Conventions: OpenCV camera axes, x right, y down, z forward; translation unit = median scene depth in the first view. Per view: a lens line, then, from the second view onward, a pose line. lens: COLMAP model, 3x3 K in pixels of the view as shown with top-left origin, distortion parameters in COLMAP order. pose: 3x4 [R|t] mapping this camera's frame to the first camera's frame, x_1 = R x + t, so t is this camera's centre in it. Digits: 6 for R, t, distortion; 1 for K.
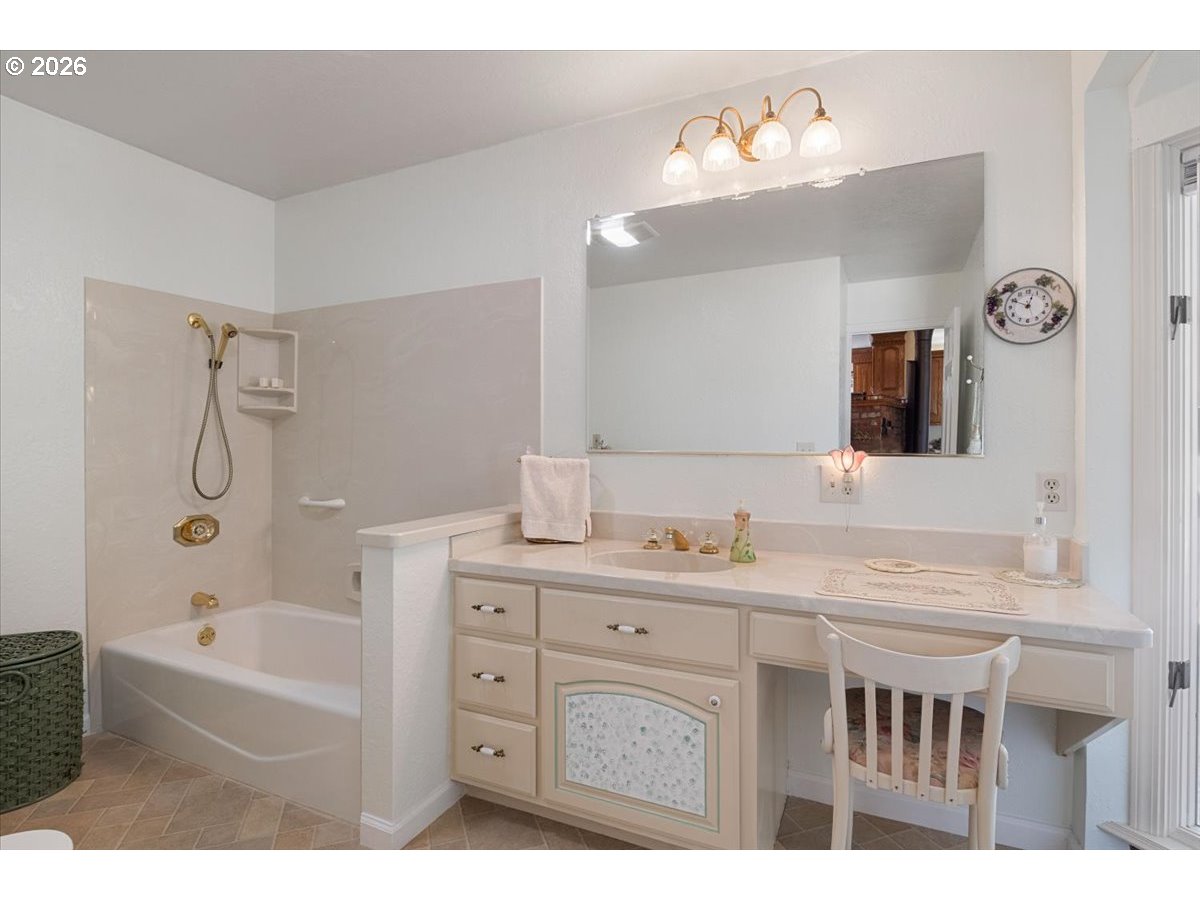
lens RADIAL K [[610.5, 0, 597.2], [0, 610.5, 440.0], [0, 0, 1]] dist [-0.001502, -0.000637]
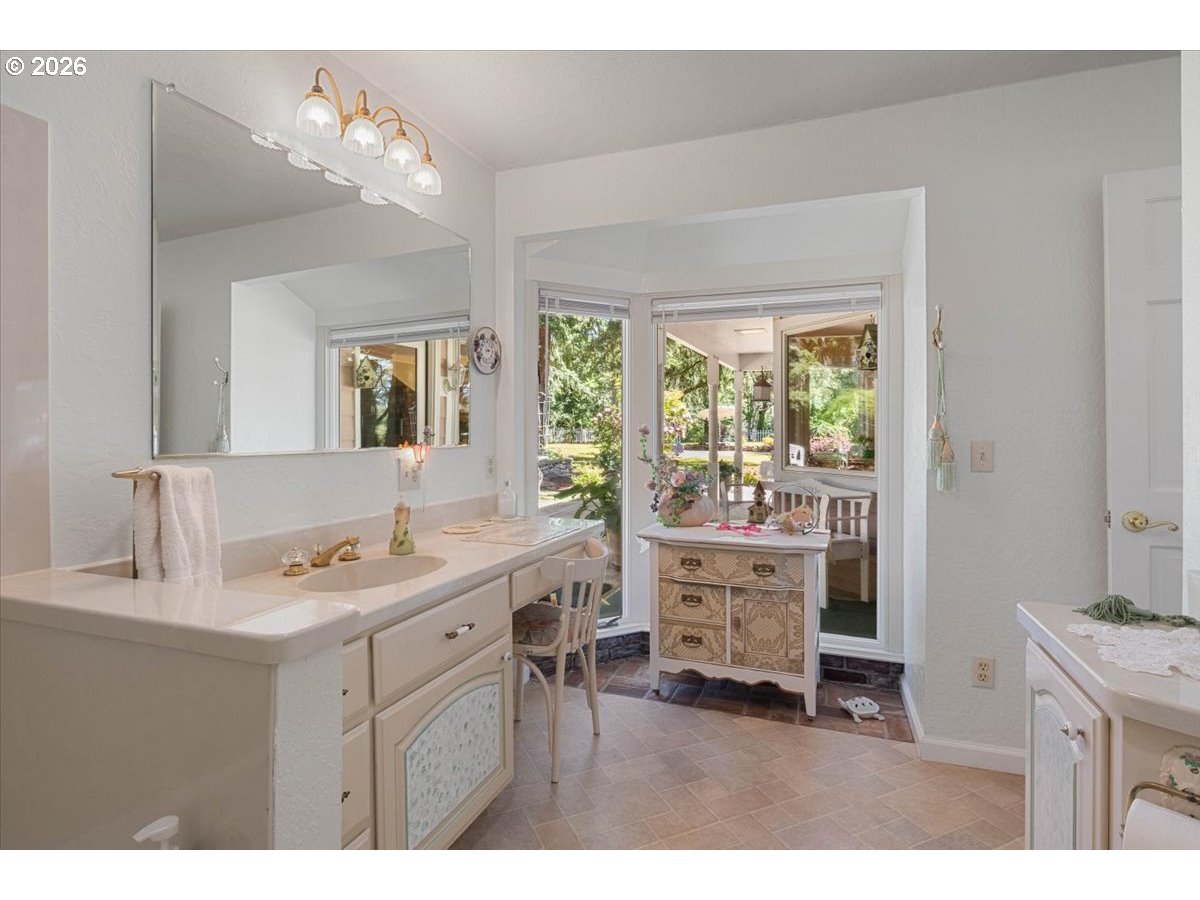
lens RADIAL K [[610.5, 0, 597.2], [0, 610.5, 440.0], [0, 0, 1]] dist [-0.001502, -0.000637]
pose [[-0.074651, -0.007803, 0.997179, -0.890246], [0.001053, 0.999968, 0.007903, 0.000557], [-0.997209, 0.001640, -0.074641, 0.823157]]
